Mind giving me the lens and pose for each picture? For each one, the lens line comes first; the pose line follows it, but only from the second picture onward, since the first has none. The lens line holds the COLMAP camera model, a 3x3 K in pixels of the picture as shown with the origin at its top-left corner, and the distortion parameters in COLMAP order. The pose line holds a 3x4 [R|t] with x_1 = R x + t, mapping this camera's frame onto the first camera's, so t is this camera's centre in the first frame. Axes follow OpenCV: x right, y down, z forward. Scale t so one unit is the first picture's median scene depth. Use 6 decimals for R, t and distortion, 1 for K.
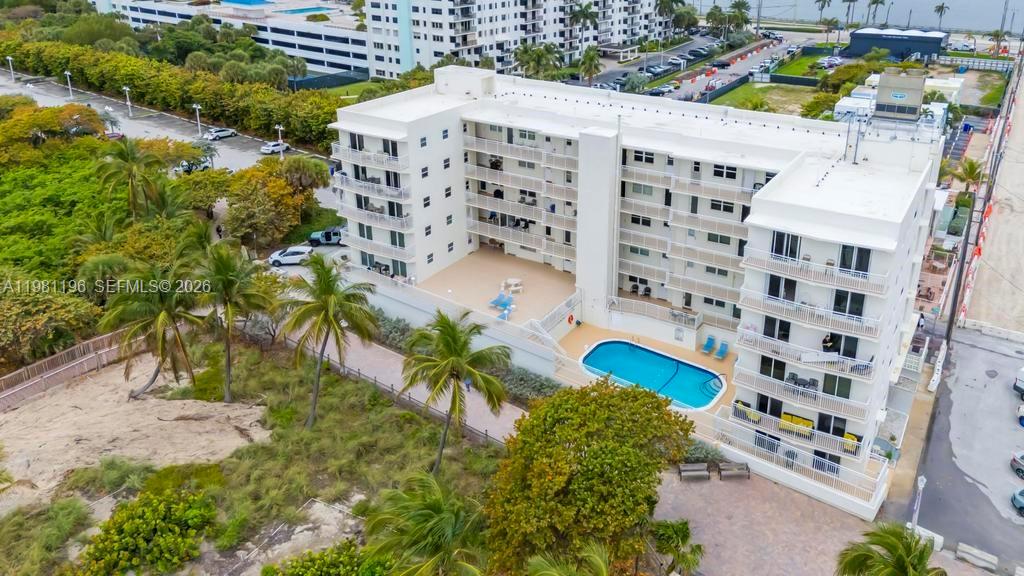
lens RADIAL K [[760.2, 0, 568.0], [0, 760.2, 221.1], [0, 0, 1]] dist [0.080927, -0.086341]
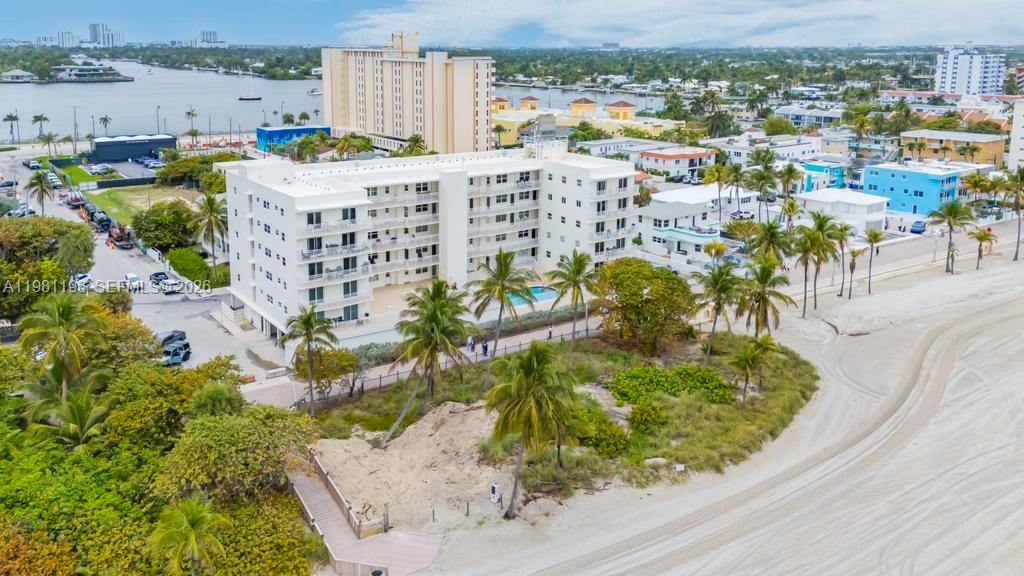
lens RADIAL K [[762.5, 0, 498.7], [0, 762.5, 174.4], [0, 0, 1]] dist [0.058925, -0.067902]
pose [[0.347563, -0.138045, 0.927439, -1.195039], [0.326608, 0.944983, 0.018259, -0.089052], [-0.878935, 0.296563, 0.373528, 0.264084]]
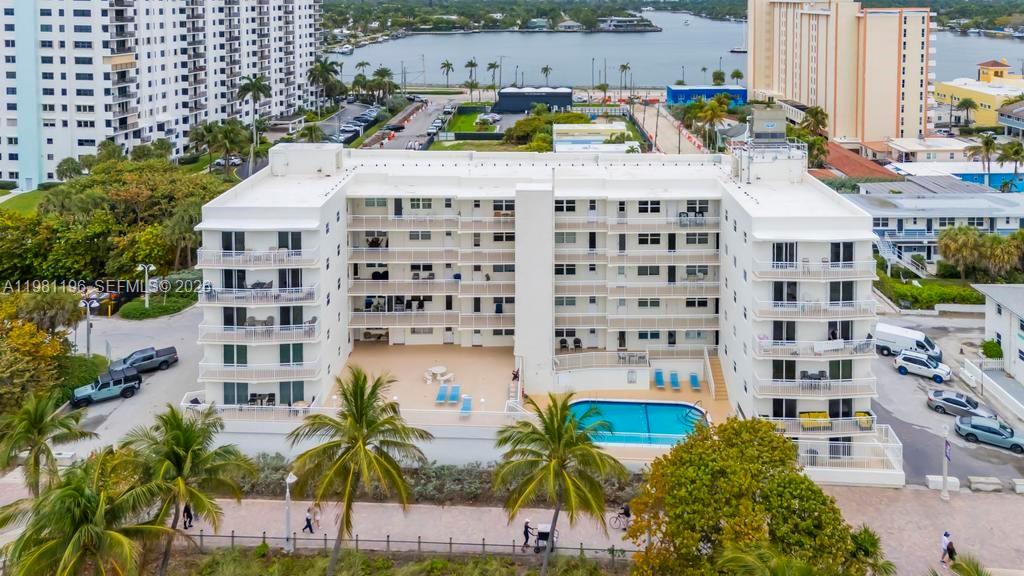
lens RADIAL K [[765.8, 0, 576.3], [0, 765.8, 59.7], [0, 0, 1]] dist [0.035421, 0.005903]
pose [[0.833888, -0.034049, 0.550882, -0.394075], [0.191634, 0.953864, -0.231126, -0.024971], [-0.517597, 0.298301, 0.801941, 0.083925]]
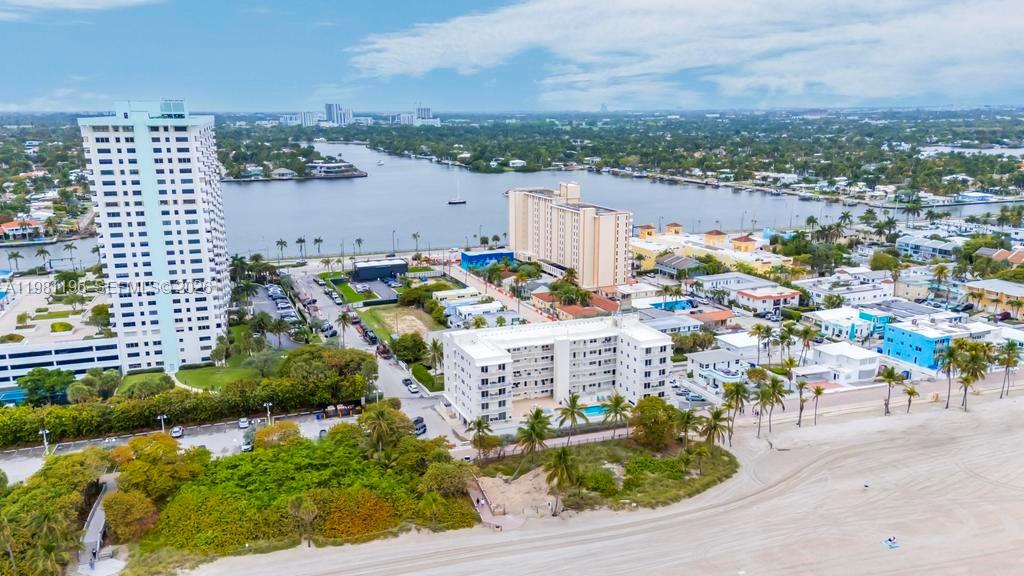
lens RADIAL K [[757.5, 0, 511.6], [0, 757.5, 304.3], [0, 0, 1]] dist [0.065905, -0.002038]
pose [[0.562975, -0.204582, 0.800753, -1.975286], [0.299670, 0.953475, 0.032916, -0.333086], [-0.770232, 0.221431, 0.598090, -0.512800]]
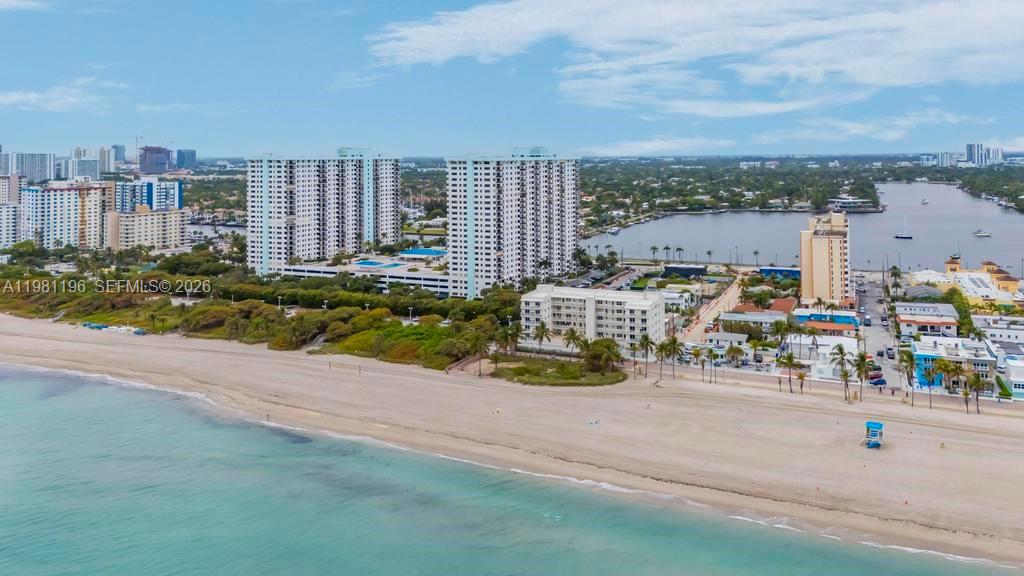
lens RADIAL K [[819.9, 0, 611.9], [0, 819.9, 157.6], [0, 0, 1]] dist [0.060305, 0.002121]
pose [[0.974122, -0.007916, 0.225882, -0.756757], [0.088146, 0.933560, -0.347414, 0.663312], [-0.208124, 0.358335, 0.910099, -3.035219]]
